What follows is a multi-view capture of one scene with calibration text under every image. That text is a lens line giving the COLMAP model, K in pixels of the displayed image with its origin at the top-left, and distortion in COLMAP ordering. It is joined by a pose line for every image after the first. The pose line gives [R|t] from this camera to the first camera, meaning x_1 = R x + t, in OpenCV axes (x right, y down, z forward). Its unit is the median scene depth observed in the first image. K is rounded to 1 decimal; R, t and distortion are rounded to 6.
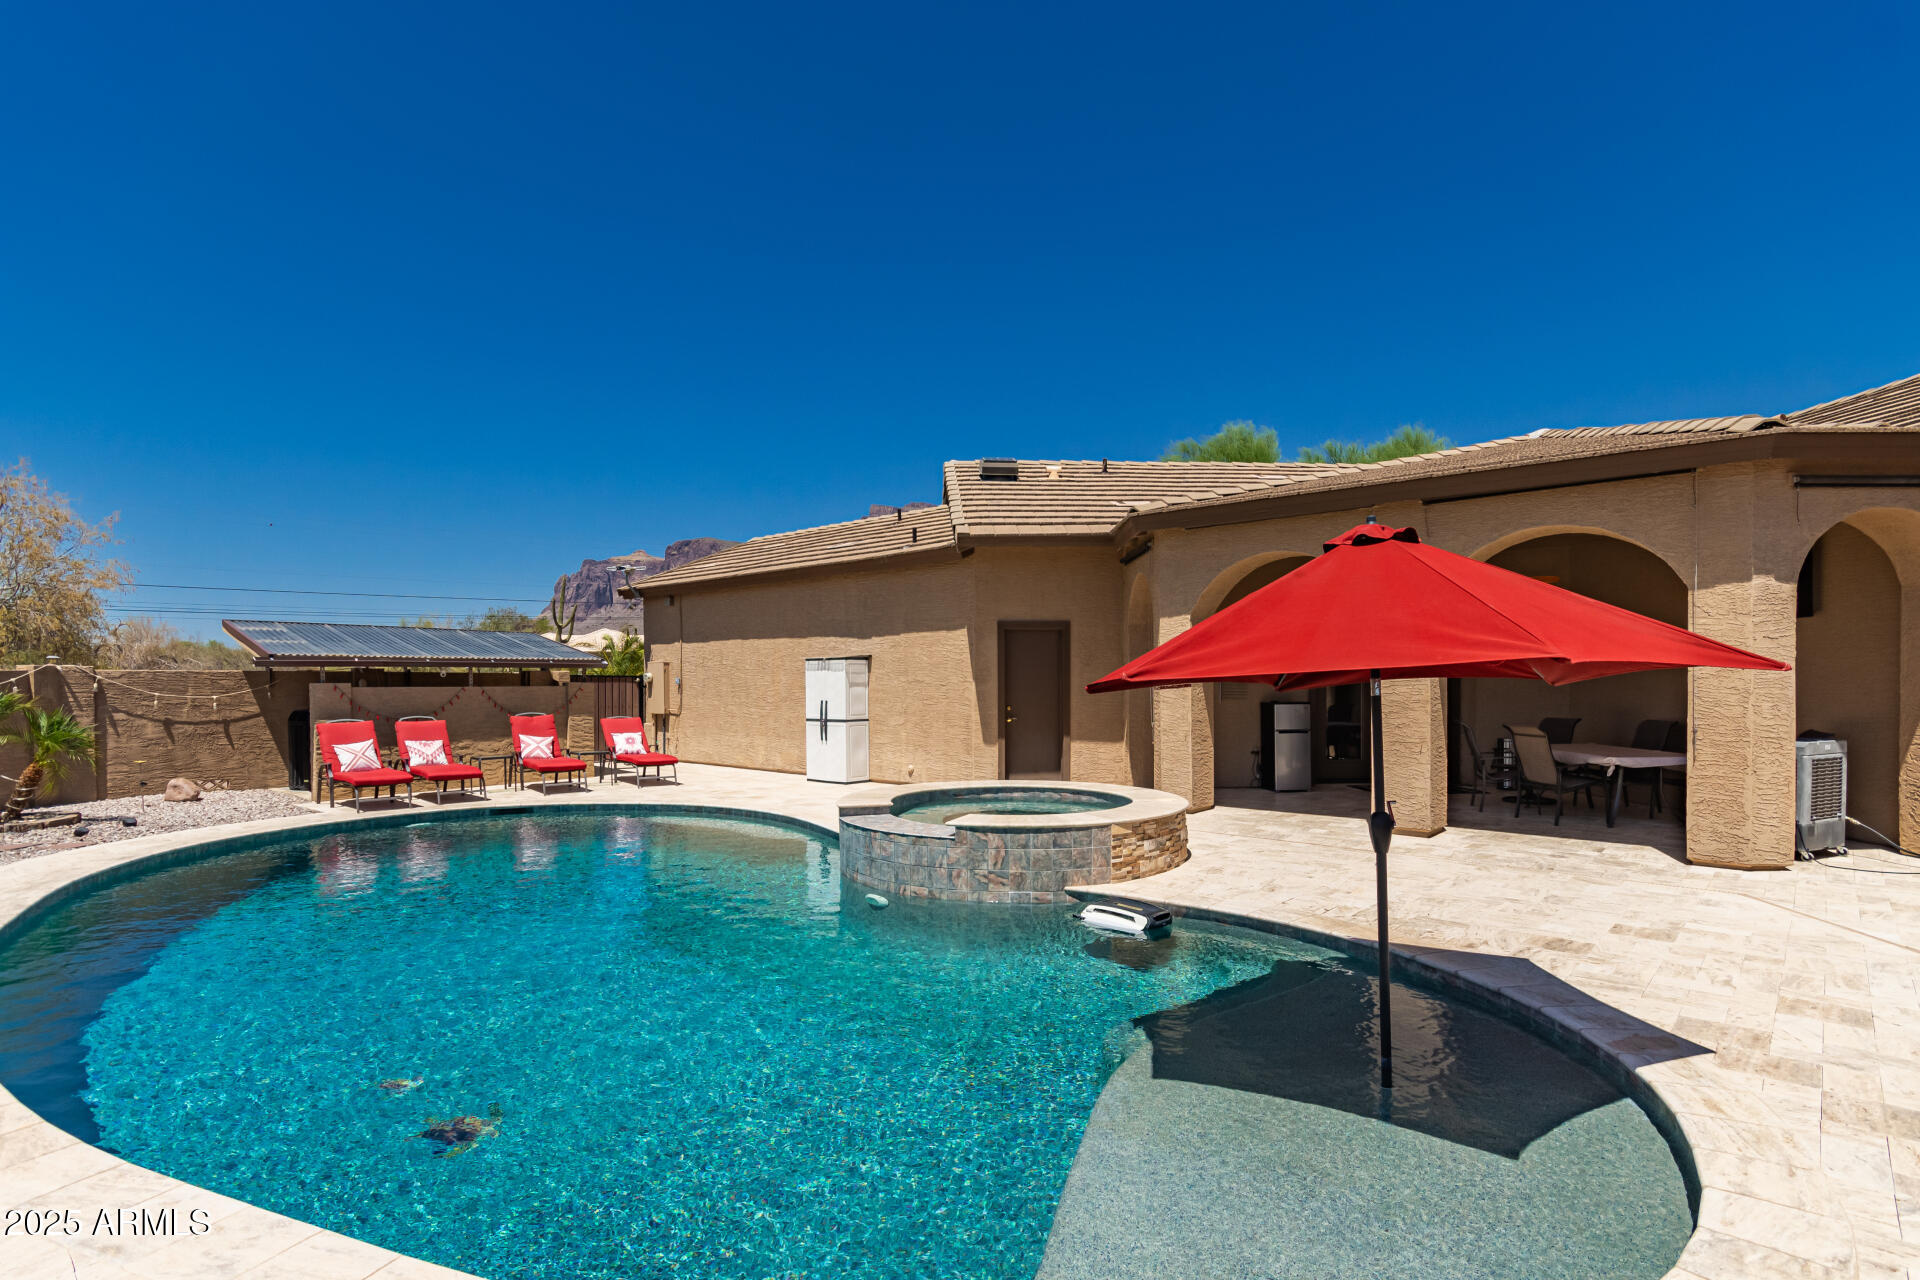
lens RADIAL K [[885.5, 0, 954.6], [0, 885.5, 683.5], [0, 0, 1]] dist [0.007761, 0.000547]
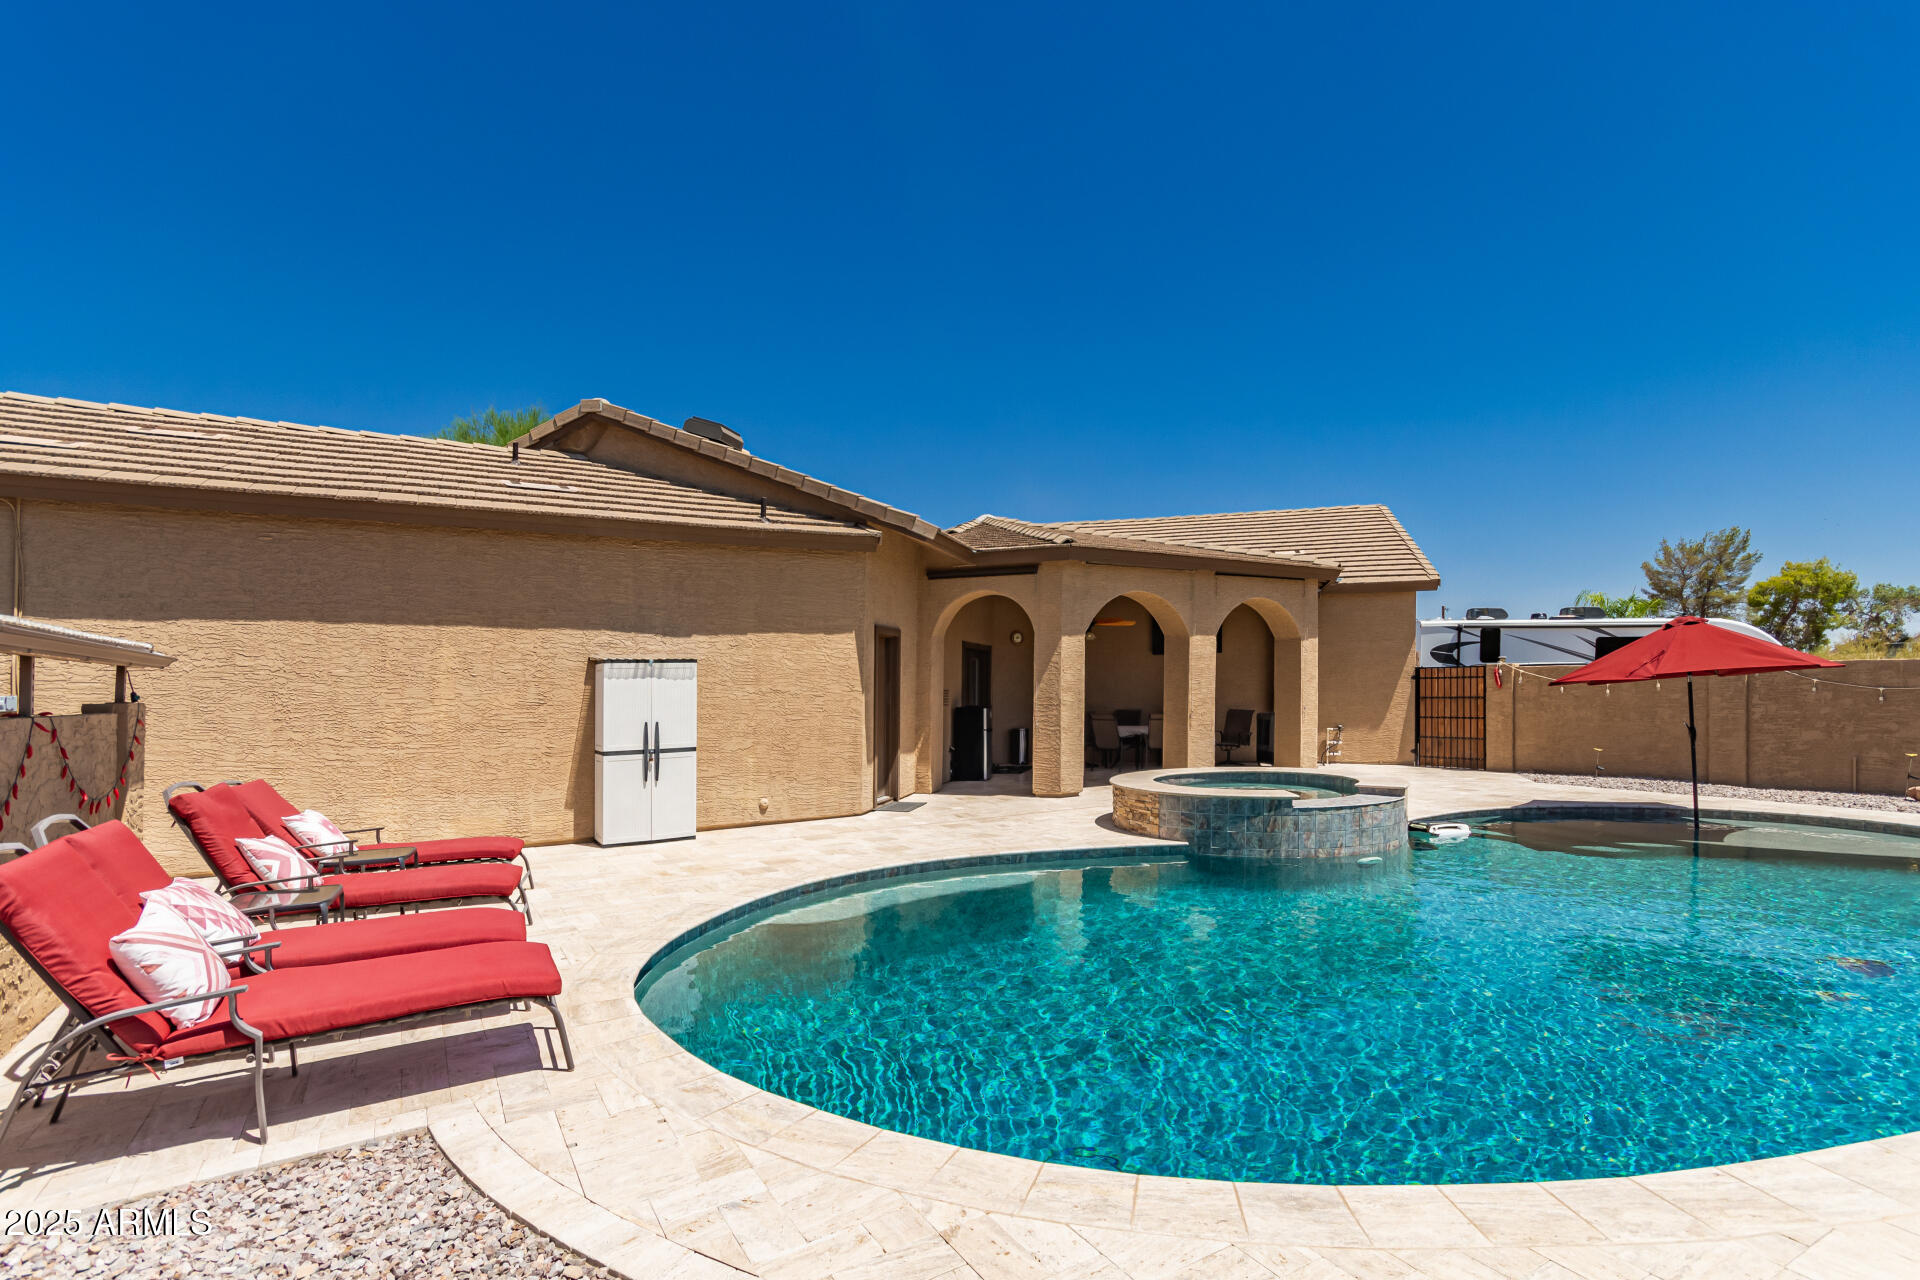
lens RADIAL K [[885.5, 0, 954.6], [0, 885.5, 683.5], [0, 0, 1]] dist [0.007761, 0.000547]
pose [[0.353504, 0.002632, 0.935429, -0.768310], [0.019585, 0.999756, -0.010214, 0.001161], [-0.935228, 0.021932, 0.353366, 0.595262]]
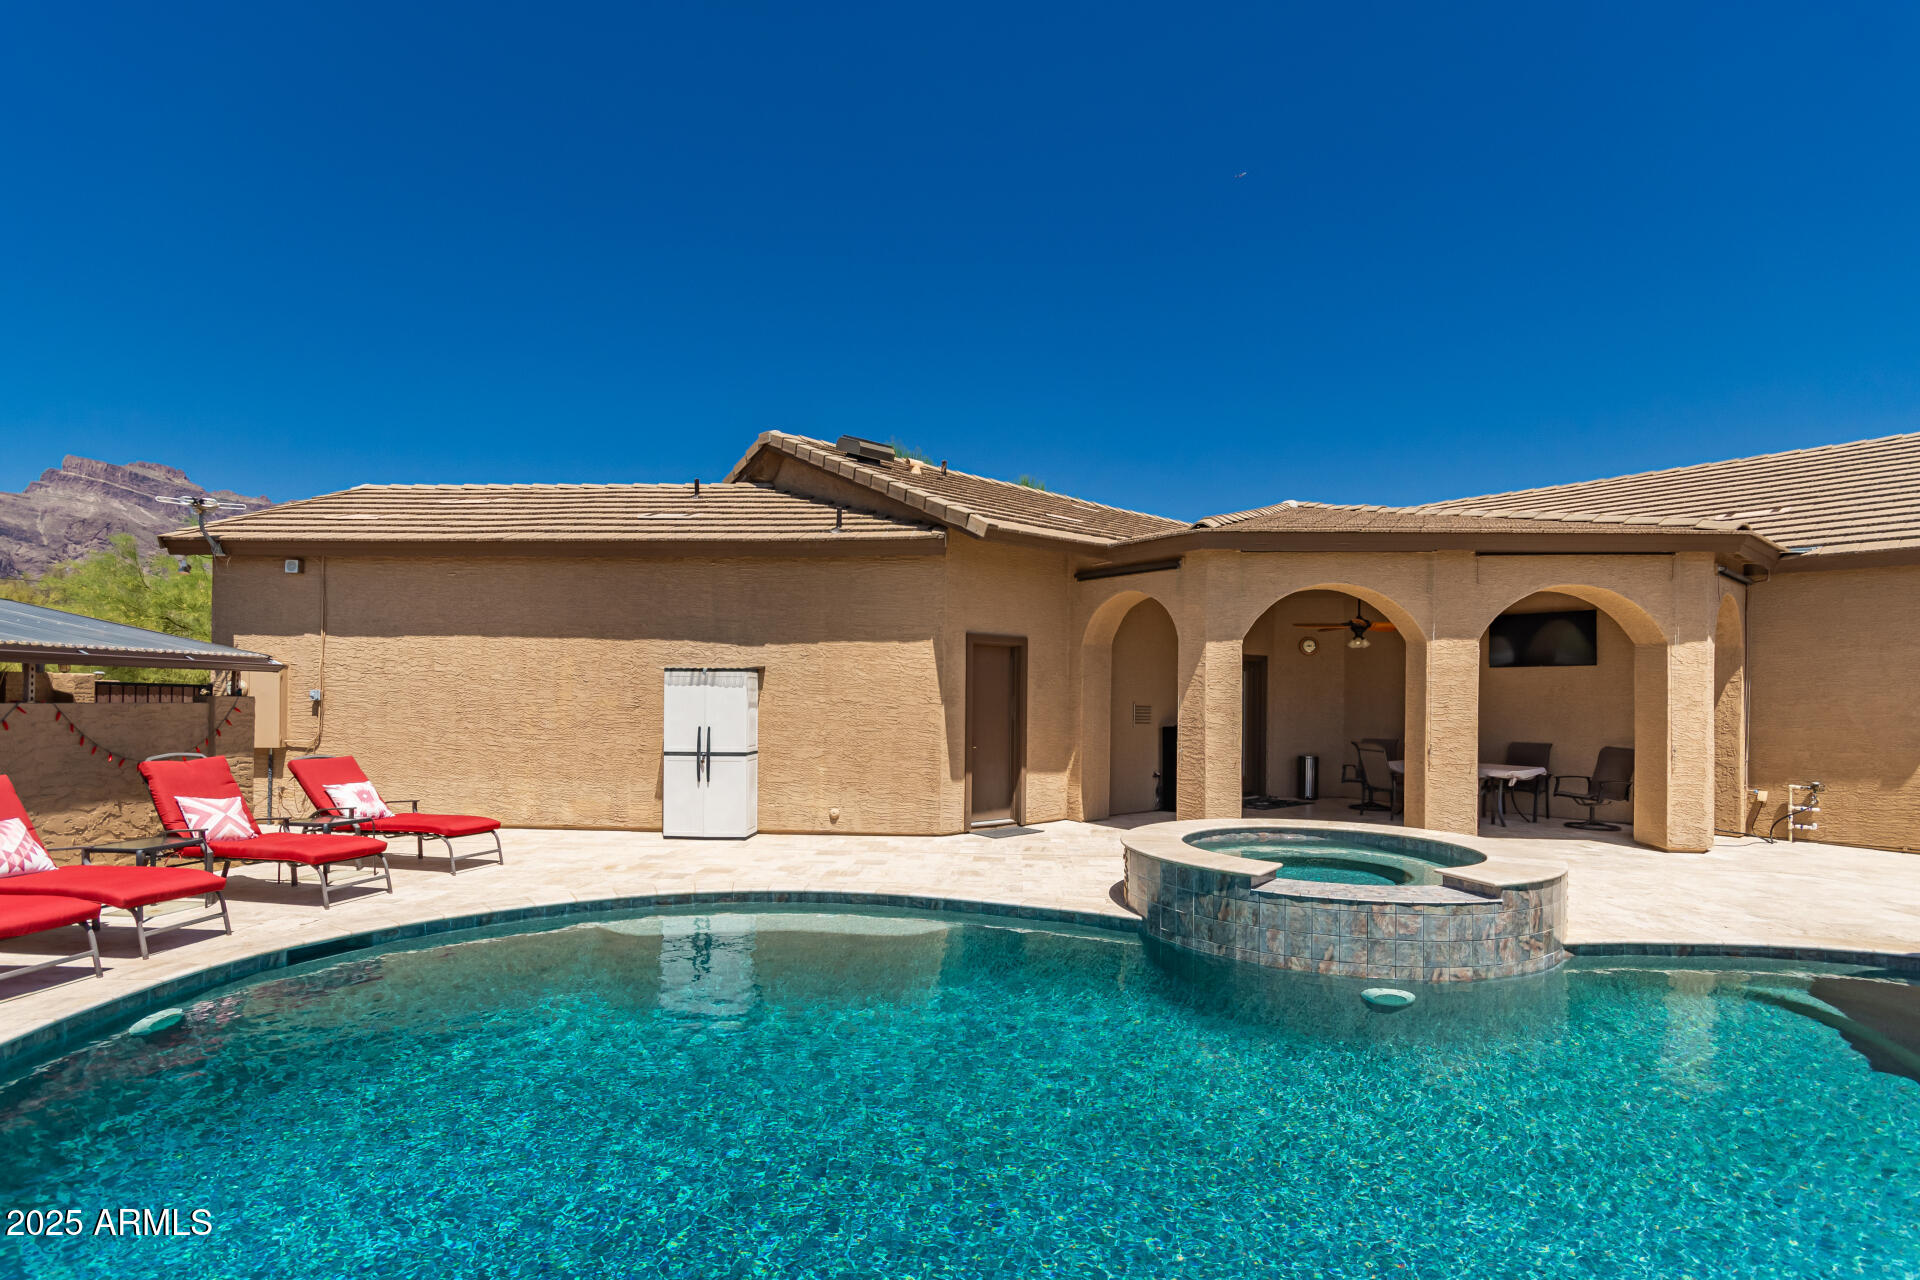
lens RADIAL K [[885.5, 0, 954.6], [0, 885.5, 683.5], [0, 0, 1]] dist [0.007761, 0.000547]
pose [[0.804237, 0.023962, 0.593826, -0.457664], [-0.011480, 0.999627, -0.024789, -0.000663], [-0.594198, 0.013119, 0.804212, 0.321392]]
